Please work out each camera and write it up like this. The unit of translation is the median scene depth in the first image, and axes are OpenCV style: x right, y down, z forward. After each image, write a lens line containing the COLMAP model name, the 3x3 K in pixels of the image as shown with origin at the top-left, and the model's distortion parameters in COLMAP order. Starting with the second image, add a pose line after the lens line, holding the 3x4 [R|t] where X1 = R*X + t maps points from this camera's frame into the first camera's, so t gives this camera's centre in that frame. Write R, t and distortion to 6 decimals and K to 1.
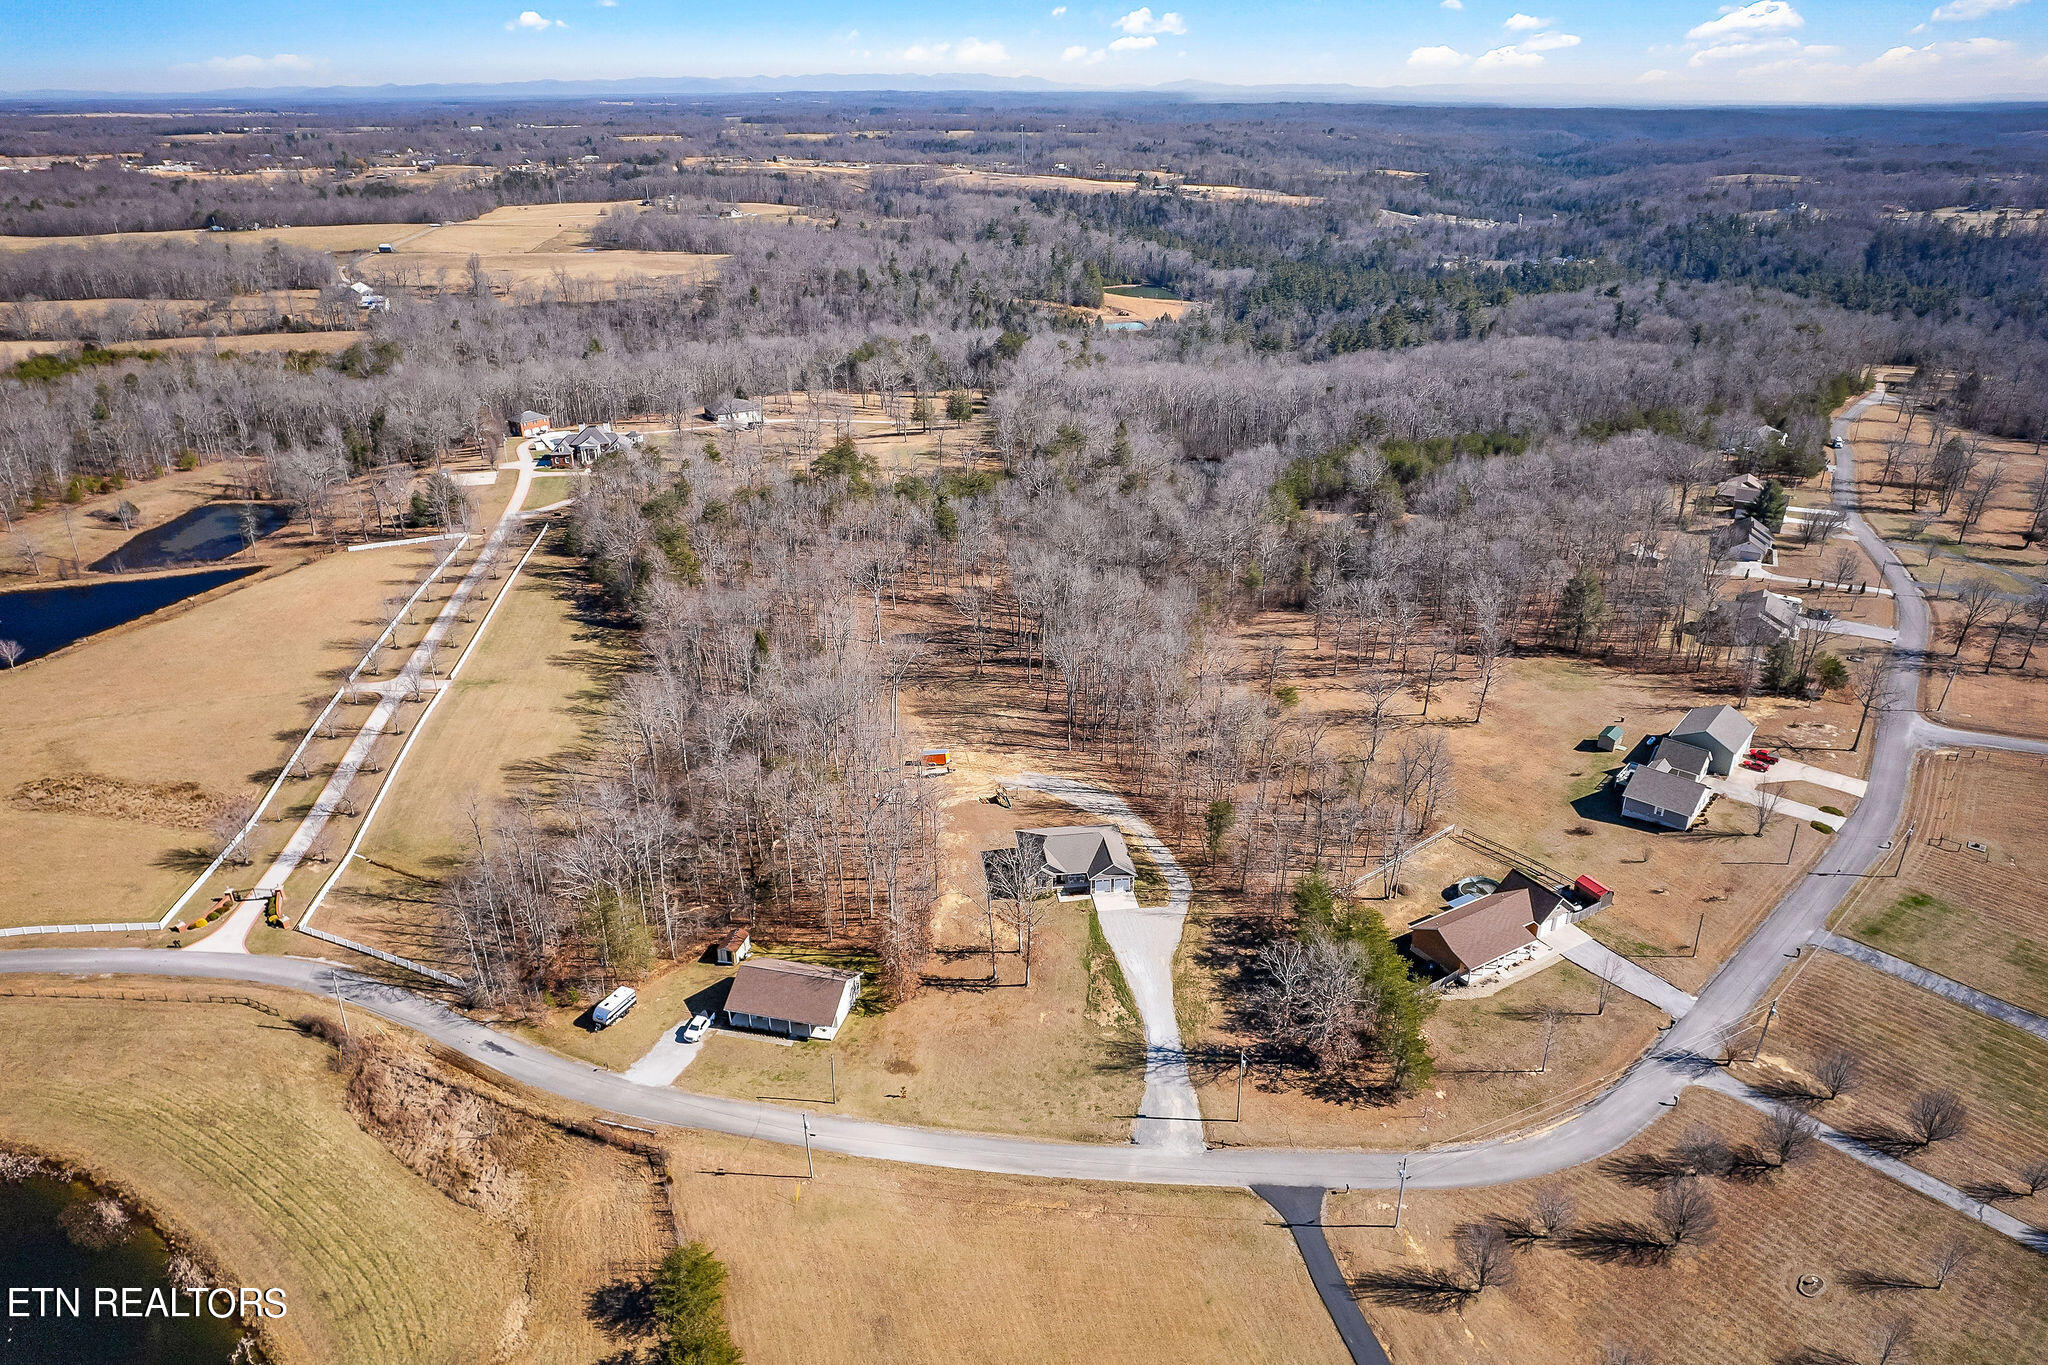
lens RADIAL K [[1325.7, 0, 1024.0], [0, 1325.7, 682.5], [0, 0, 1]] dist [-0.041180, 0.000702]
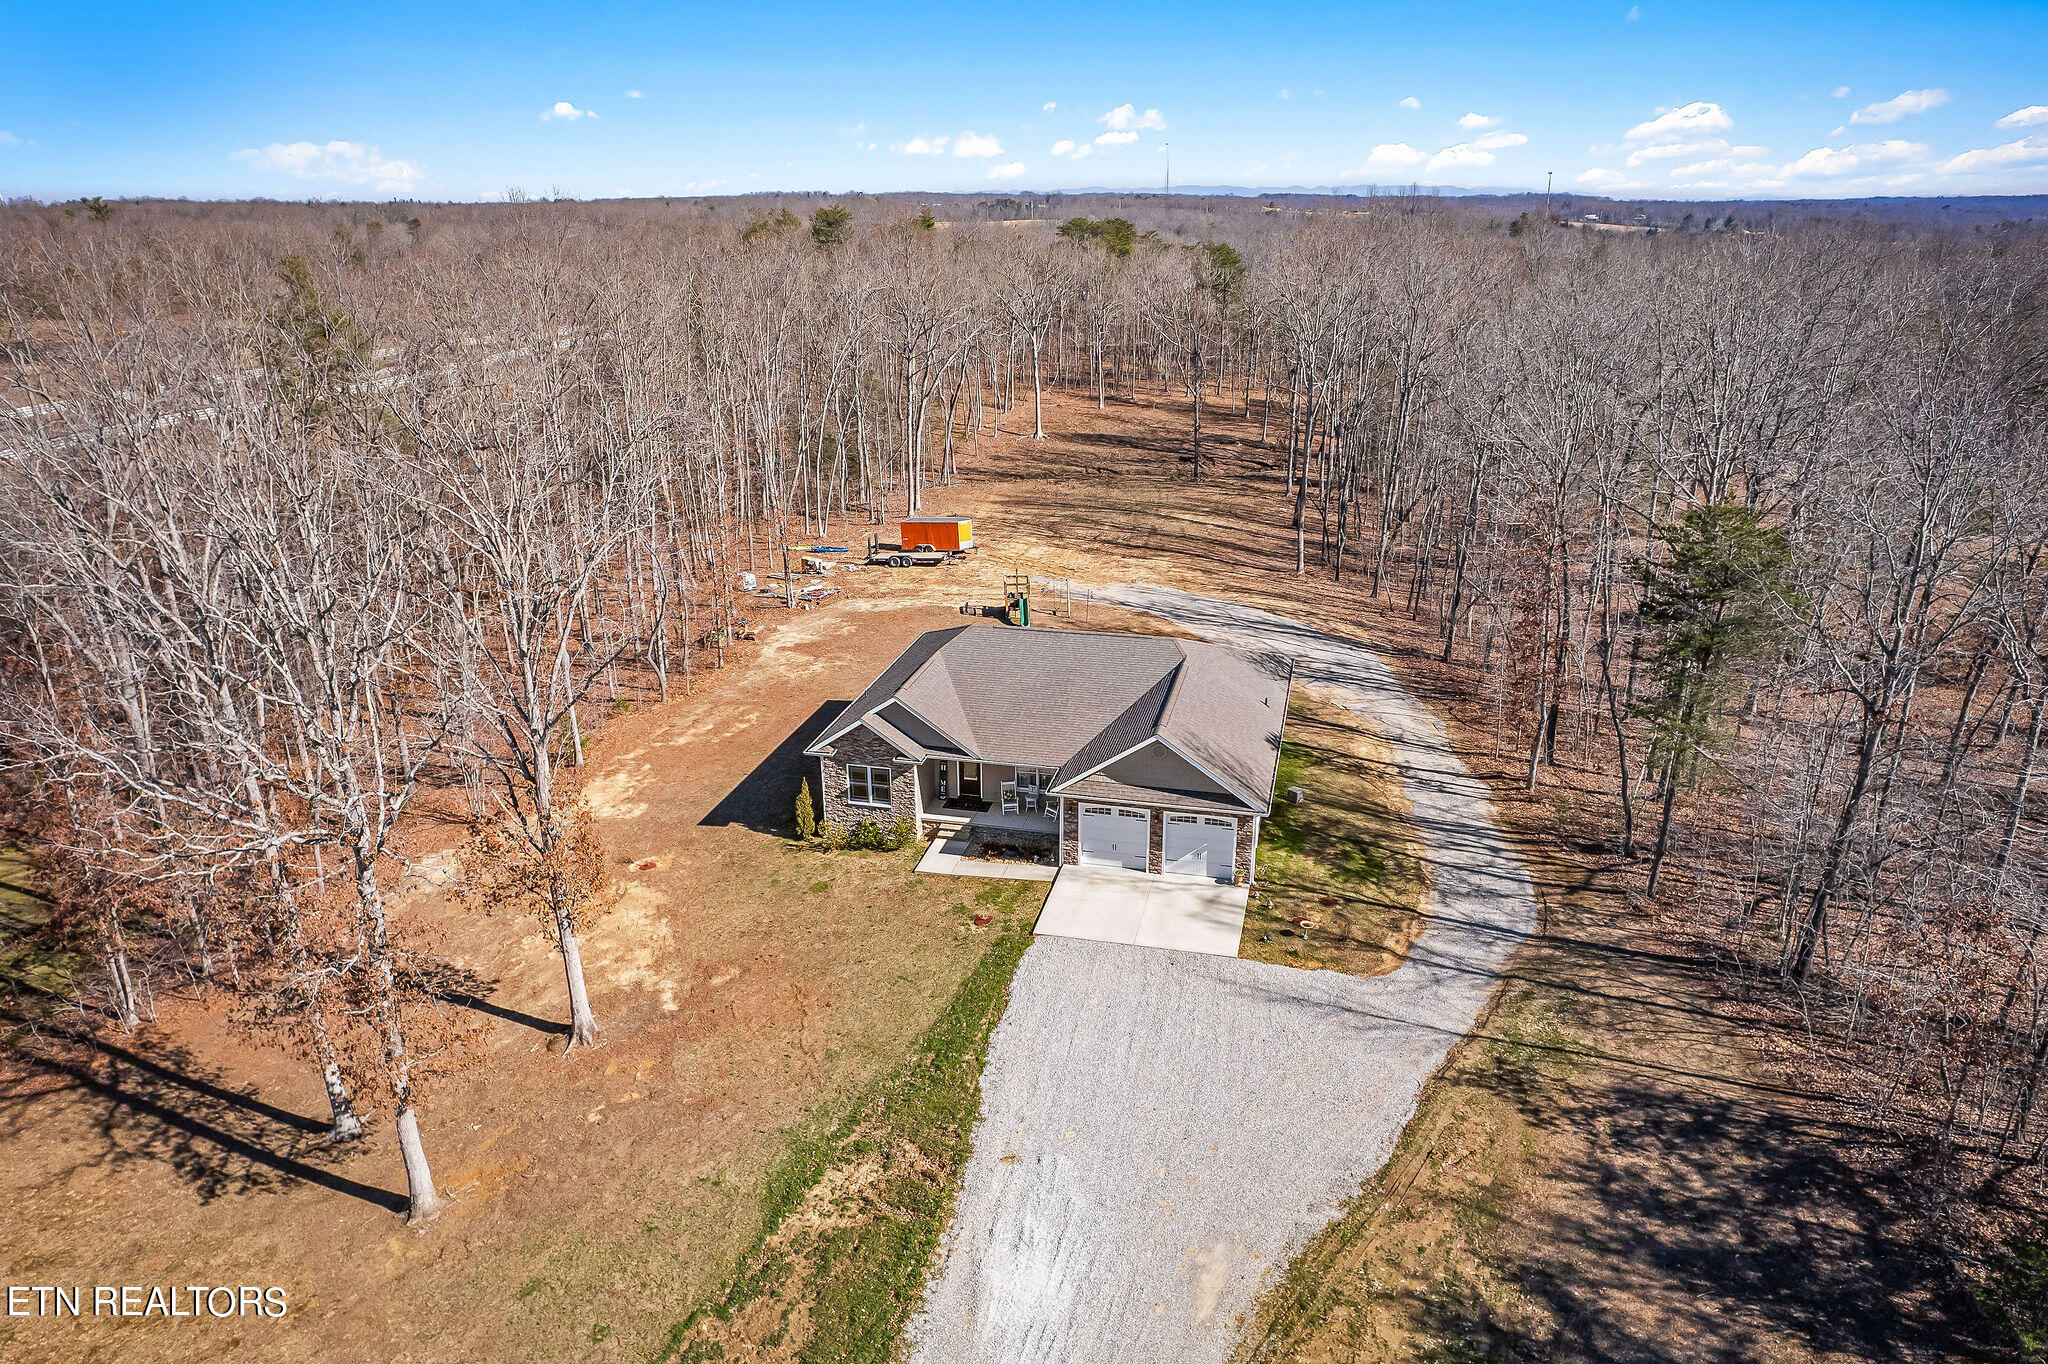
lens RADIAL K [[1348.2, 0, 1024.0], [0, 1348.2, 682.0], [0, 0, 1]] dist [-0.044585, 0.000451]
pose [[0.933345, 0.124069, -0.336858, 0.137500], [-0.147987, 0.987911, -0.046173, 0.162223], [0.327057, 0.092946, 0.940423, 0.899467]]
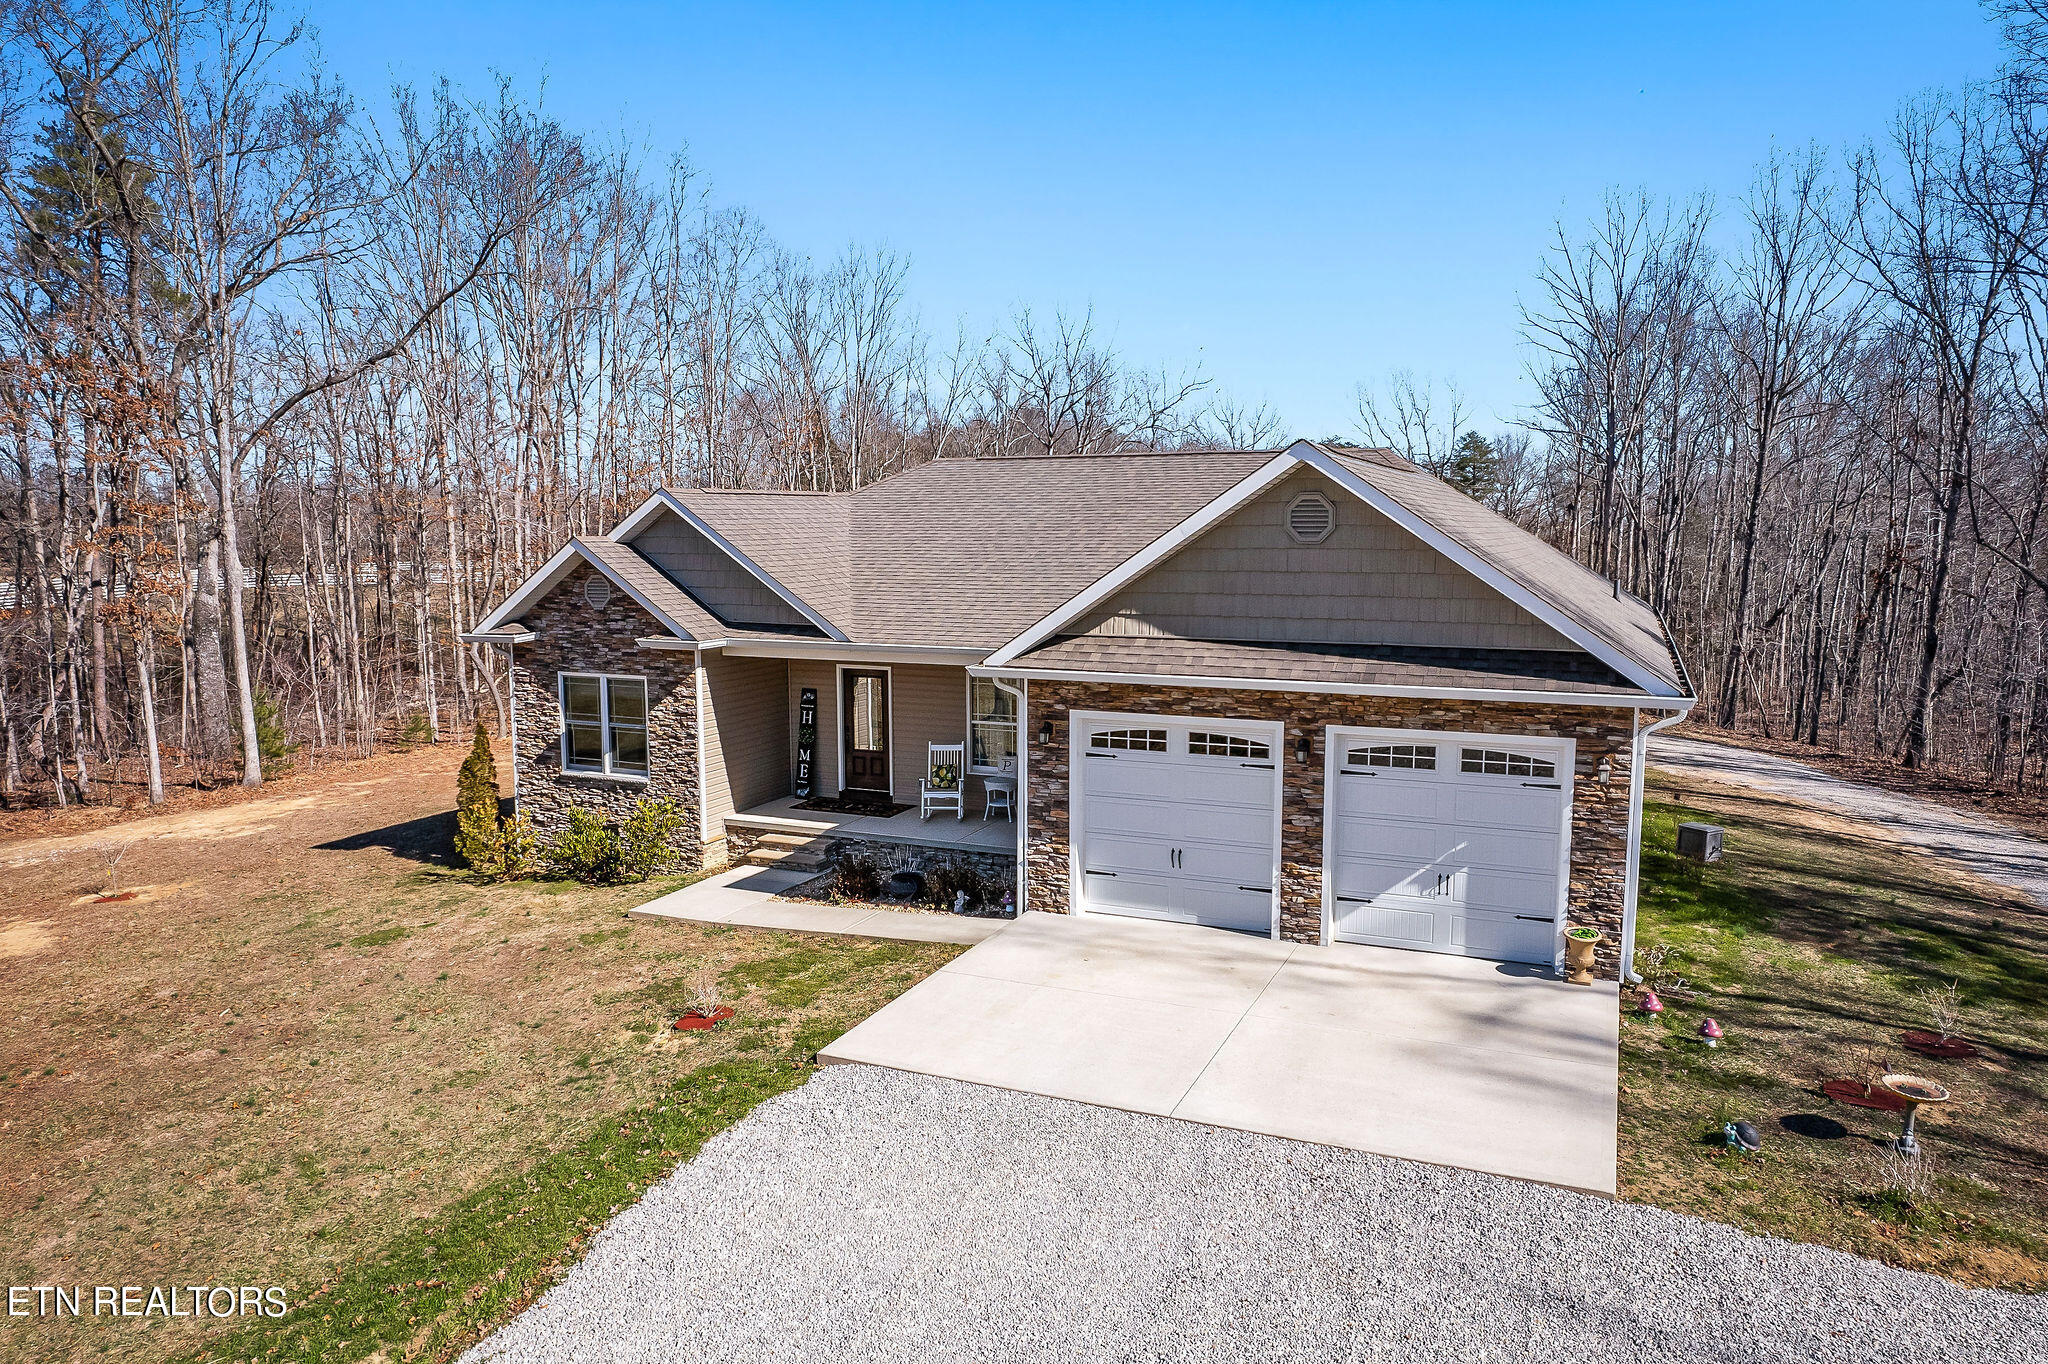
lens RADIAL K [[1325.7, 0, 1024.0], [0, 1325.7, 682.0], [0, 0, 1]] dist [-0.041180, 0.000702]
pose [[0.851965, 0.055952, -0.520601, 0.104274], [-0.219660, 0.940743, -0.258366, 0.193207], [0.475296, 0.334474, 0.813770, 1.080246]]
